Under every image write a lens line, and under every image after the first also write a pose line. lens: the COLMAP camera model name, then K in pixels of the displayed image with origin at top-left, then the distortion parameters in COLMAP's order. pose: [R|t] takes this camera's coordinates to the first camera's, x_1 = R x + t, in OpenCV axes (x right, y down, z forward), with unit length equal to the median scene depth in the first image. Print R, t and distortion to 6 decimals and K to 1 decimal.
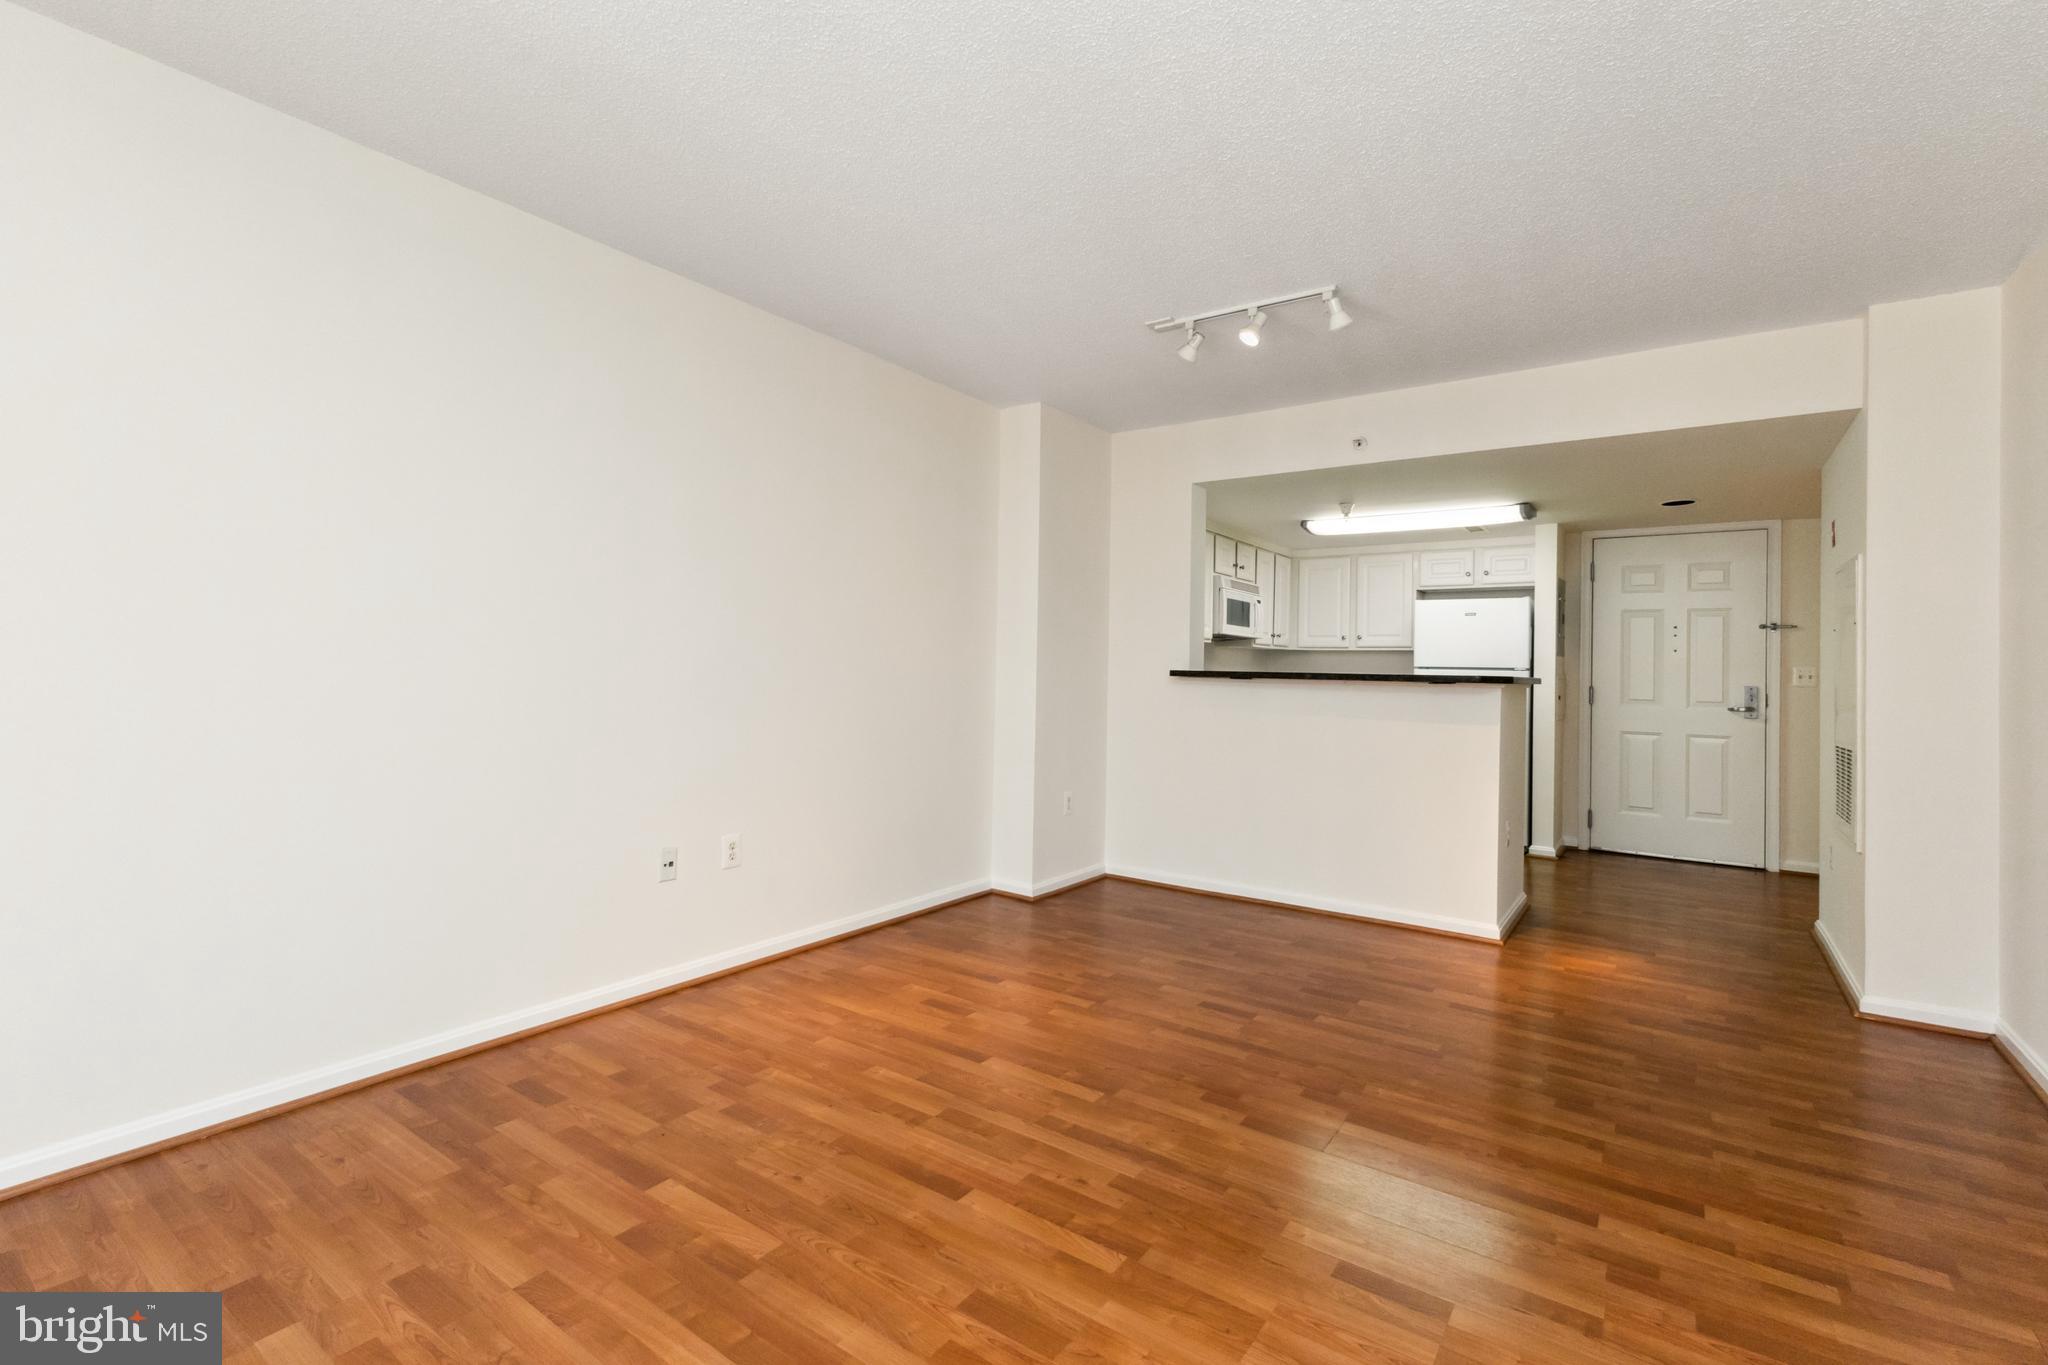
lens RADIAL K [[894.8, 0, 1026.3], [0, 894.8, 665.3], [0, 0, 1]] dist [0.002365, 0.000827]
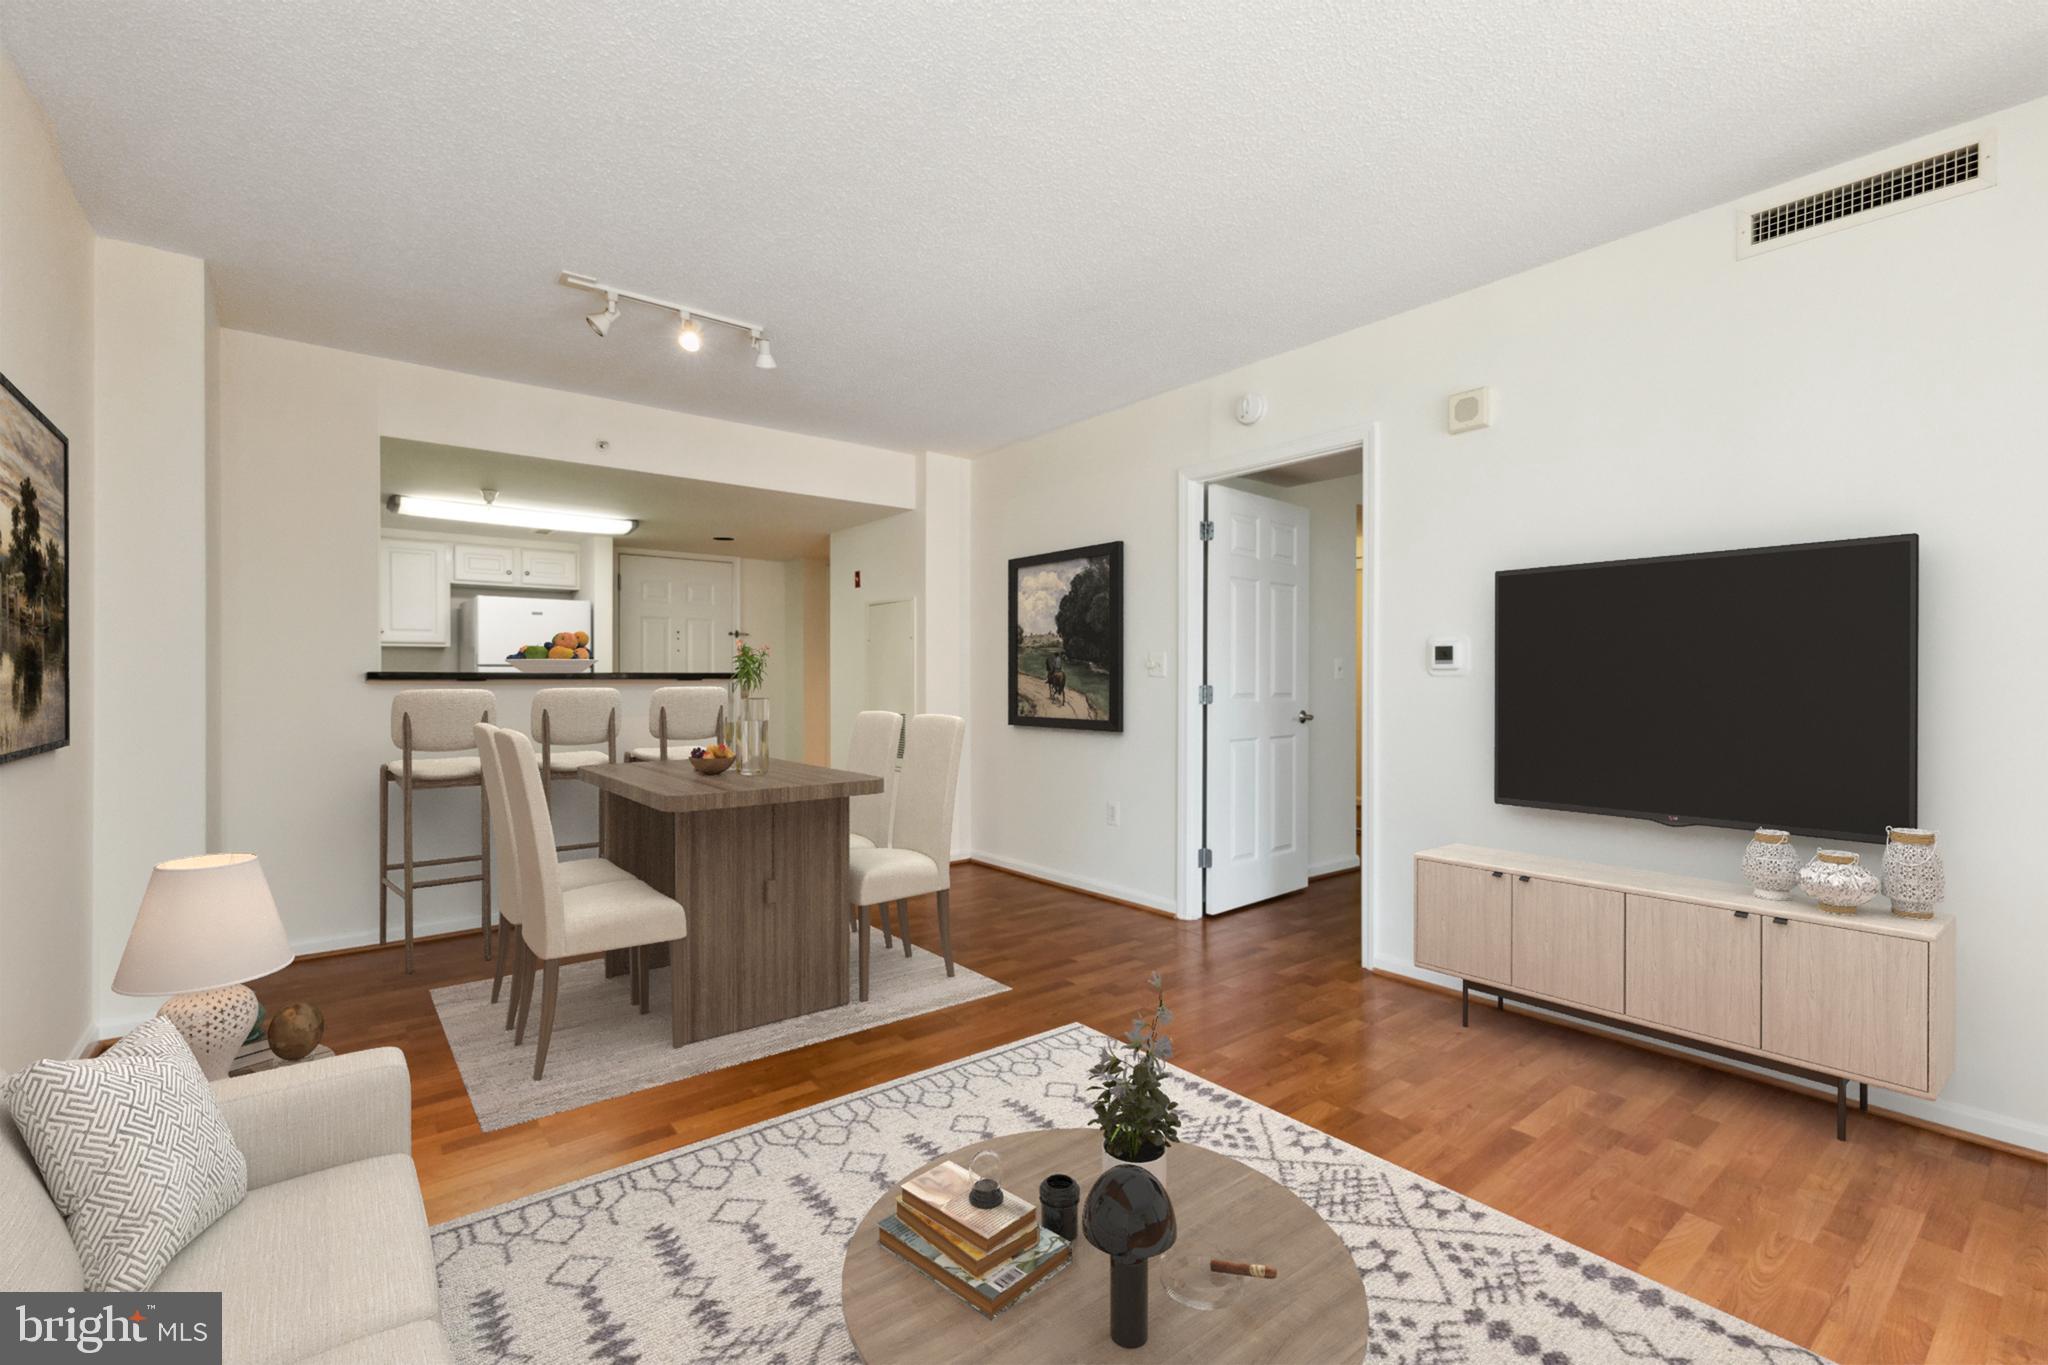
lens RADIAL K [[873.0, 0, 1011.2], [0, 873.0, 680.9], [0, 0, 1]] dist [-0.001171, 0.000020]
pose [[0.284782, -0.024512, 0.958279, -0.801277], [0.001432, 0.999683, 0.025145, -0.010438], [-0.958591, -0.005789, 0.284727, 0.491737]]
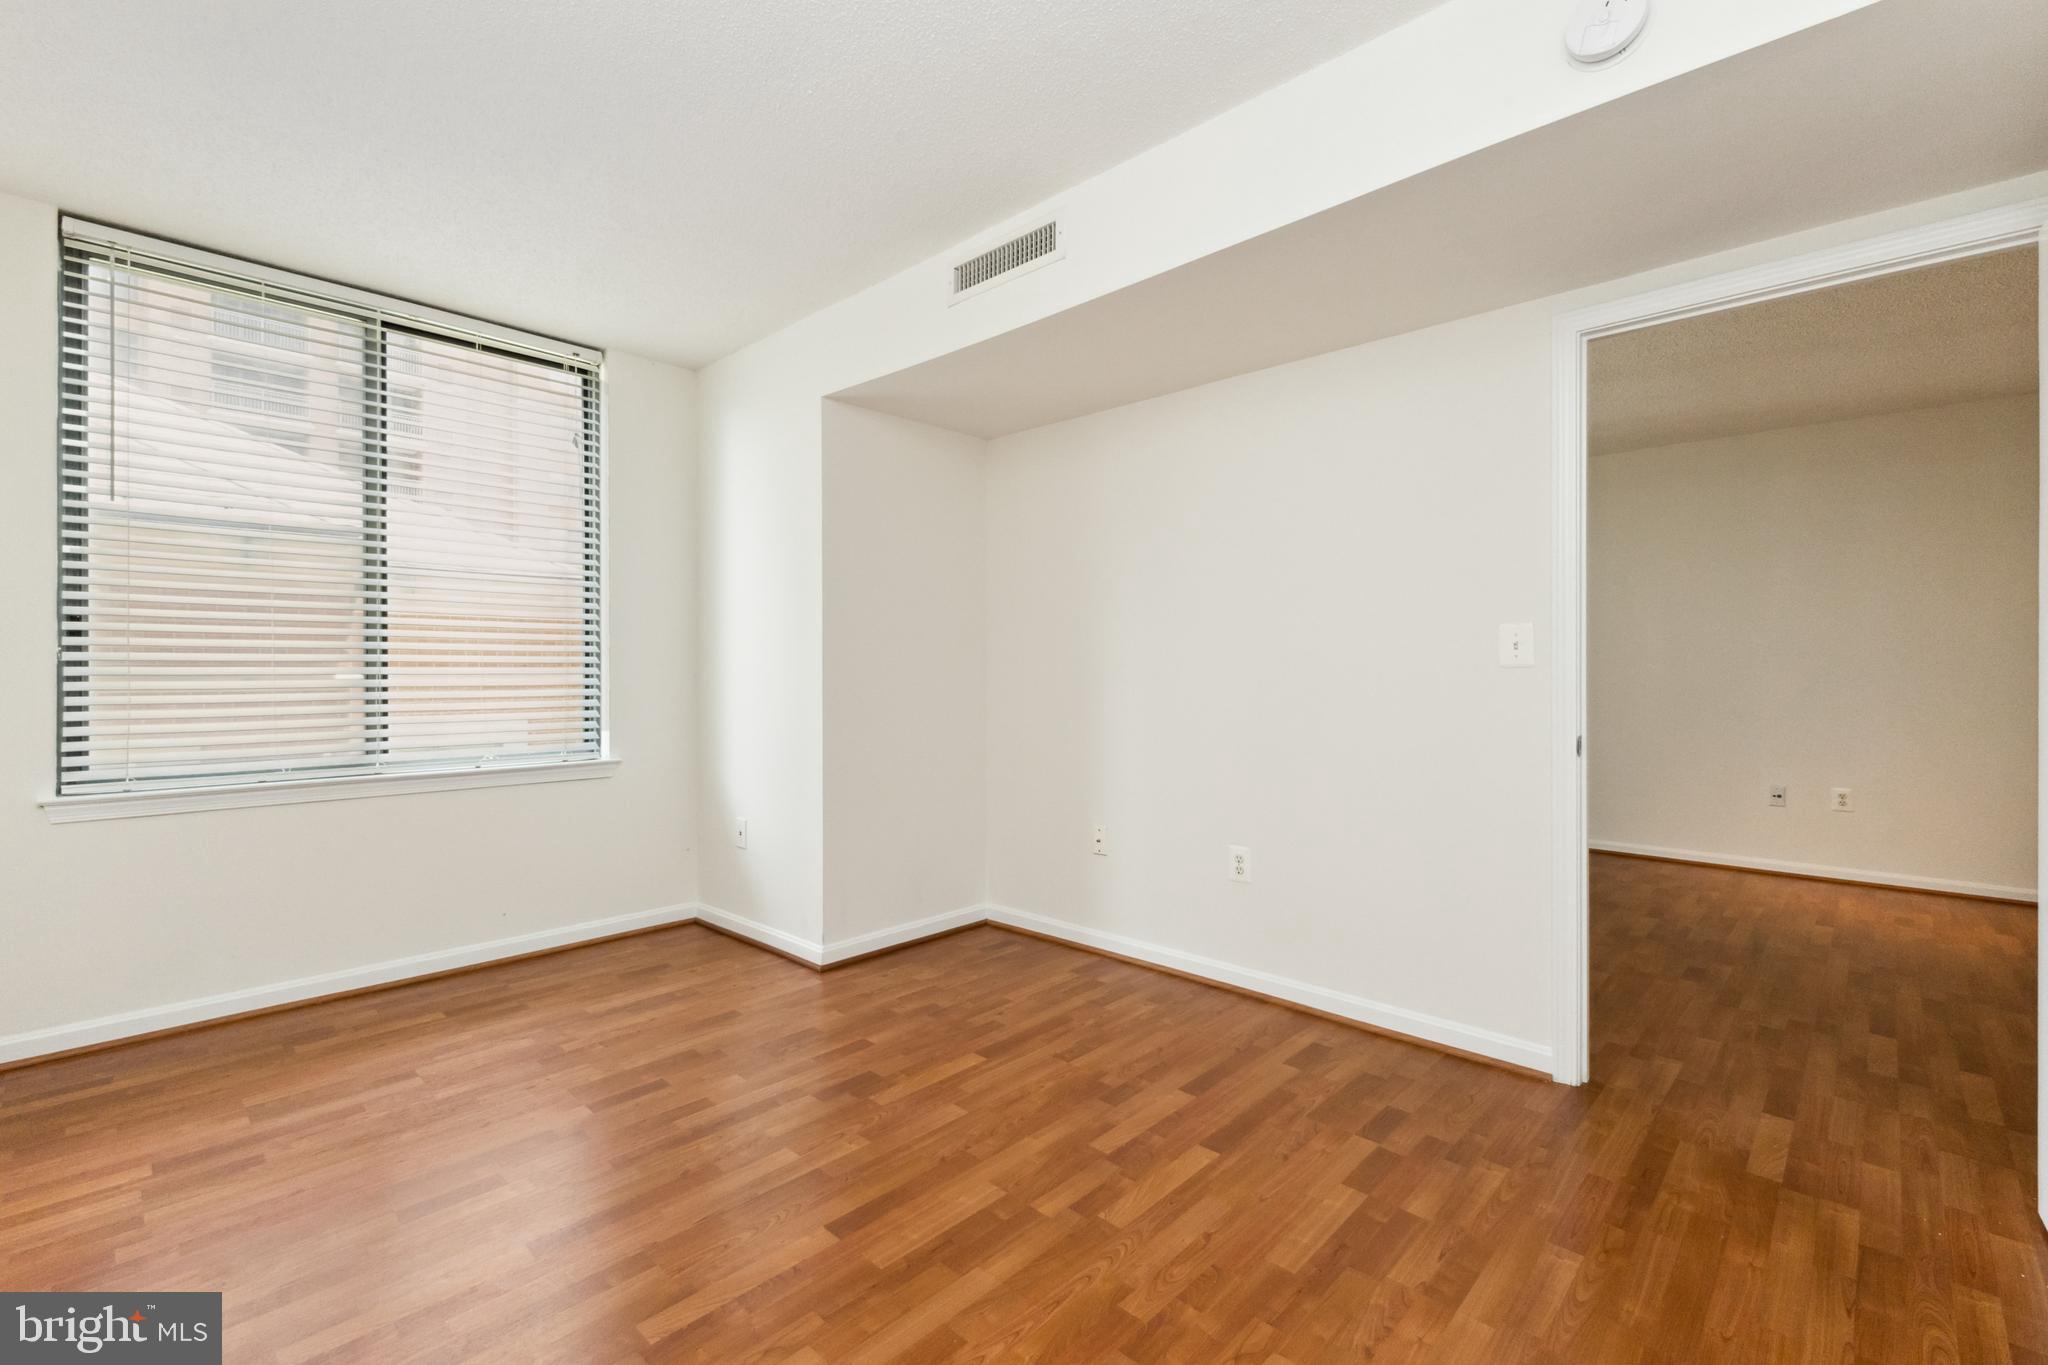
lens RADIAL K [[894.8, 0, 1026.3], [0, 894.8, 665.3], [0, 0, 1]] dist [0.002365, 0.000827]
pose [[-0.144096, -0.027390, -0.989185, 1.823665], [0.002170, 0.999606, -0.027995, 0.036683], [0.989561, -0.006181, -0.143980, -0.145346]]
